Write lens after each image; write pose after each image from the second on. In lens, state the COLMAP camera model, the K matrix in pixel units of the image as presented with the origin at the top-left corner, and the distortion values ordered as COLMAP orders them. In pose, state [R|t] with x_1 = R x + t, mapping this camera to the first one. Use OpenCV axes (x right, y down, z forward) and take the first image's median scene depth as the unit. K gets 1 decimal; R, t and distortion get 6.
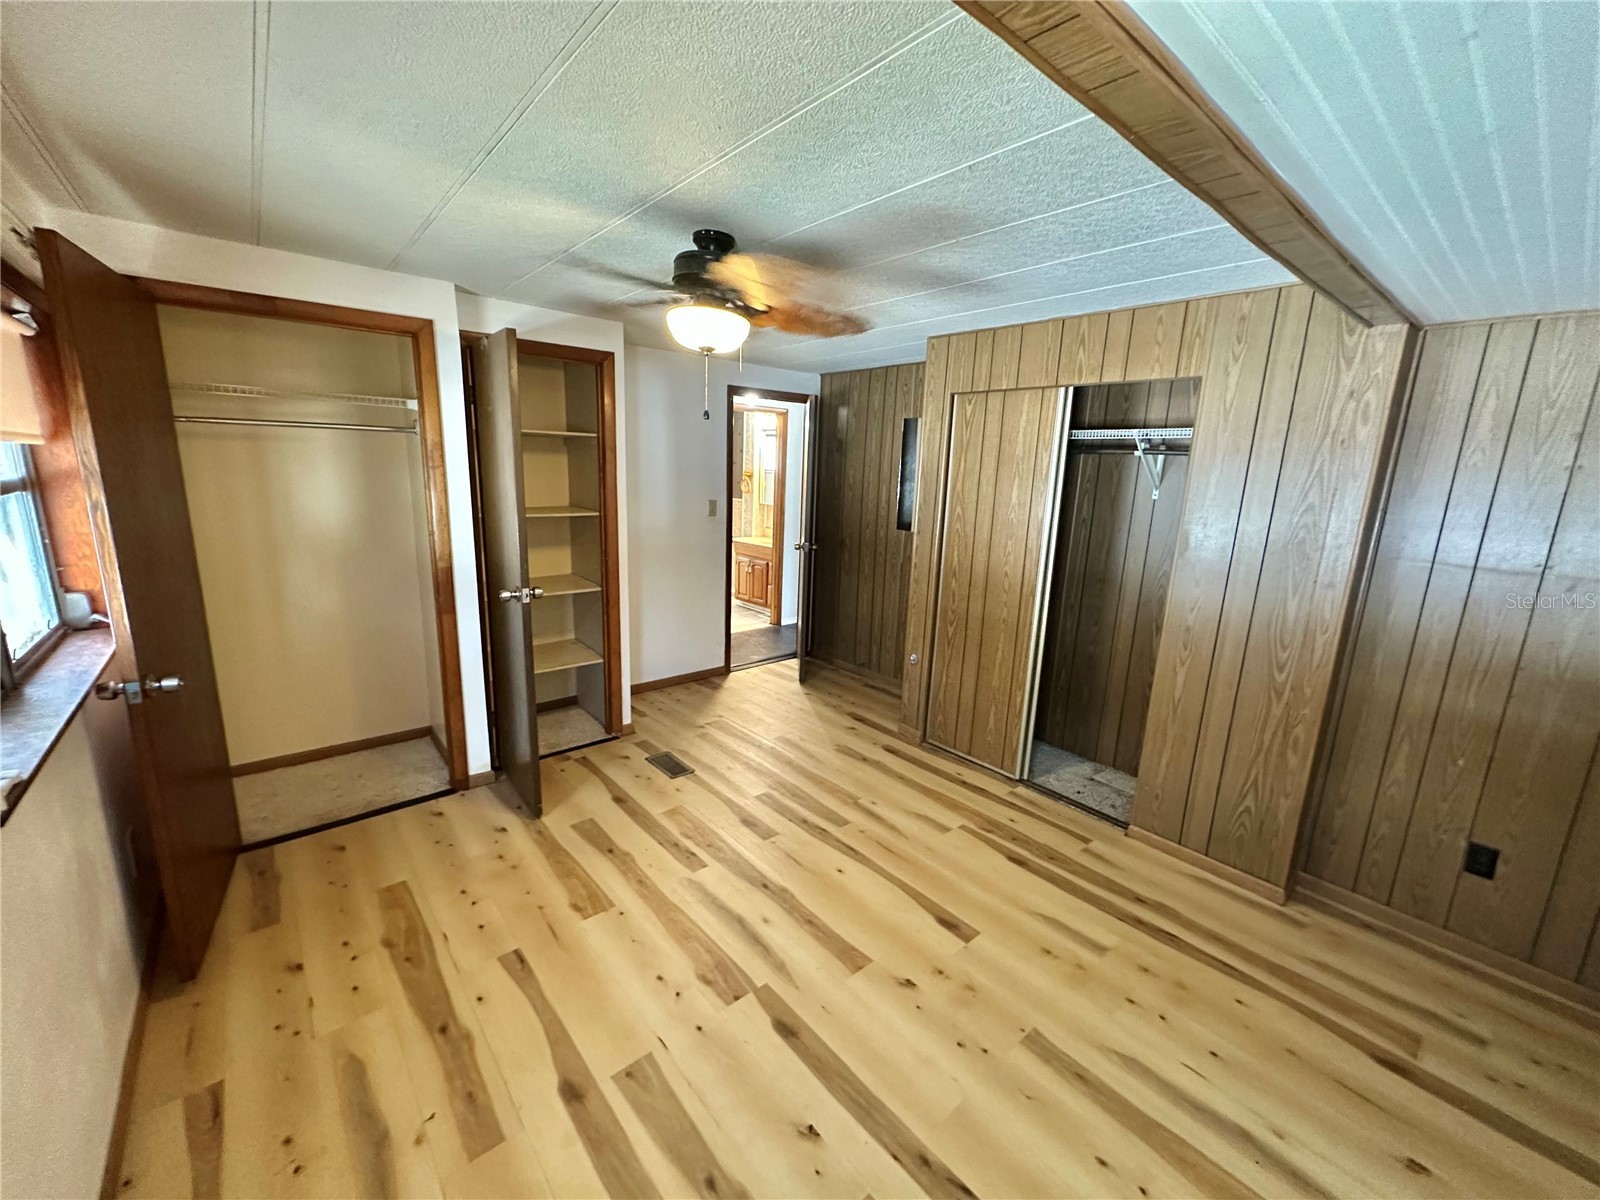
lens RADIAL K [[639.9, 0, 800.8], [0, 639.9, 601.3], [0, 0, 1]] dist [-0.001922, -0.000074]
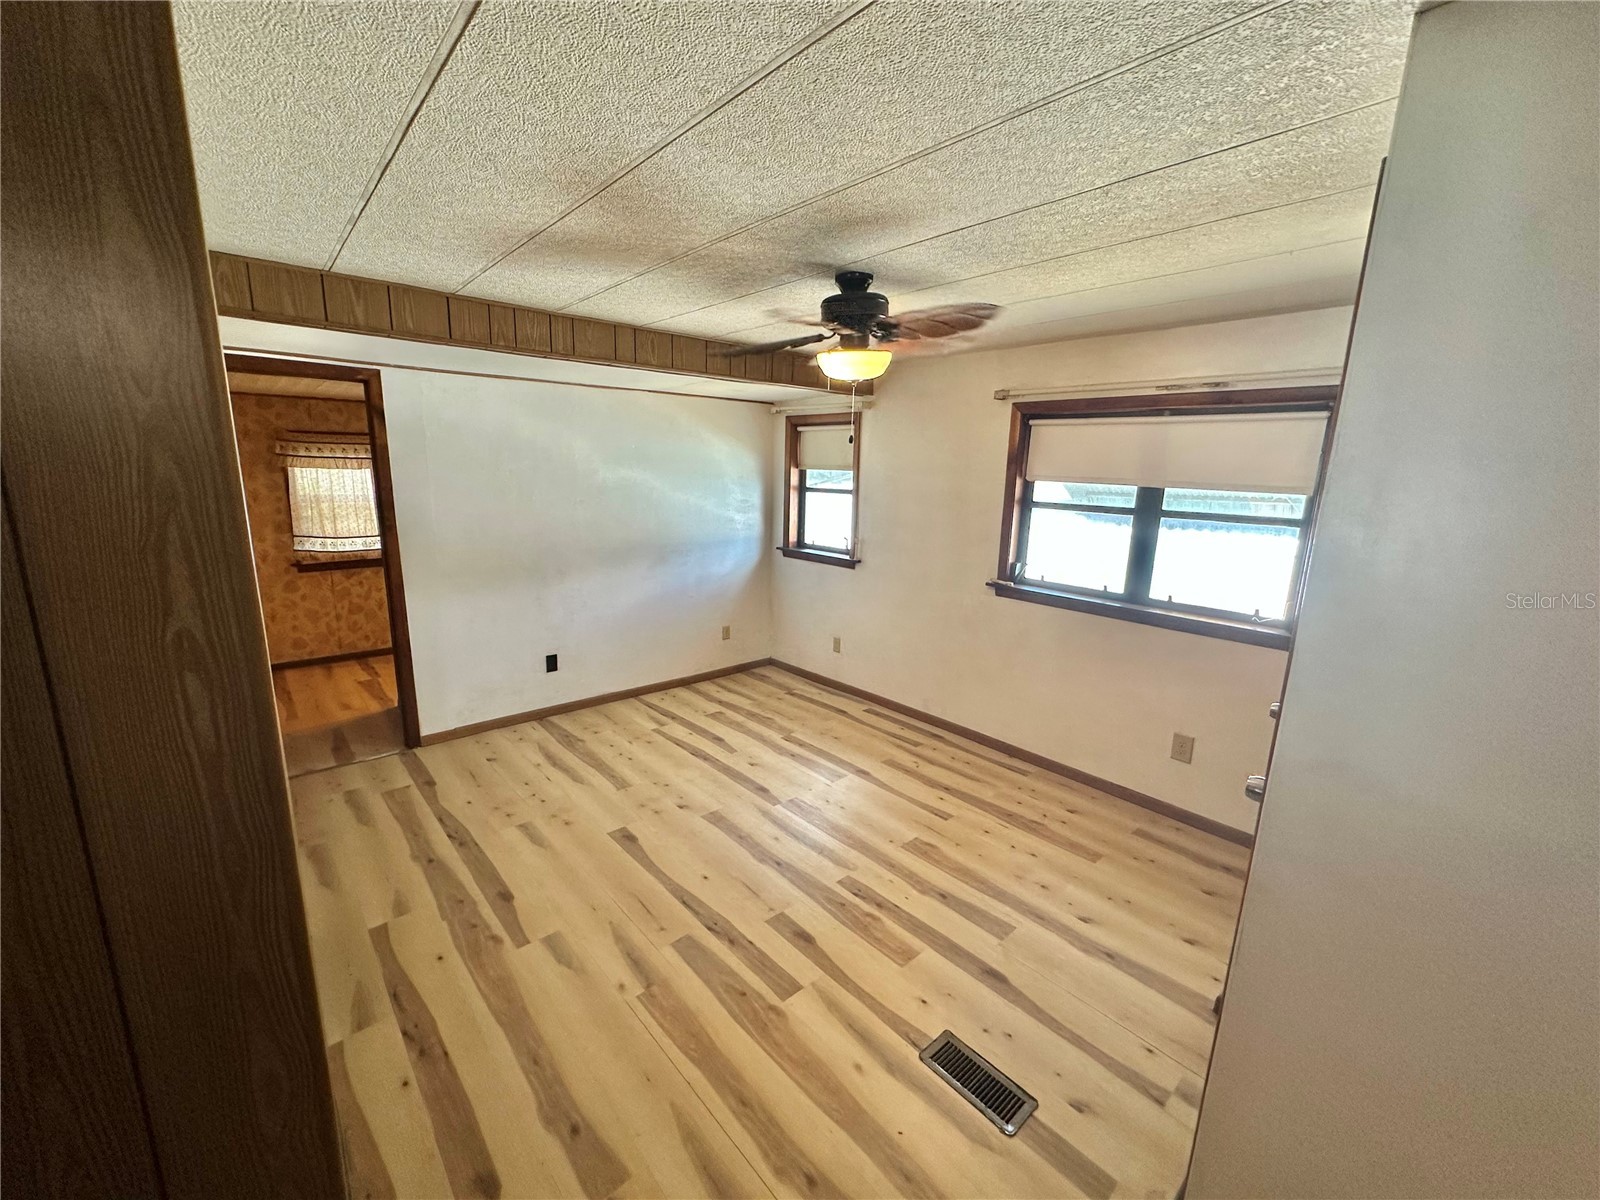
lens RADIAL K [[639.9, 0, 800.8], [0, 639.9, 601.3], [0, 0, 1]] dist [-0.001922, -0.000074]
pose [[-0.998224, -0.051394, -0.030133, -0.039023], [-0.059260, 0.908597, 0.413449, -0.433496], [0.006130, 0.414500, -0.910029, 1.881207]]
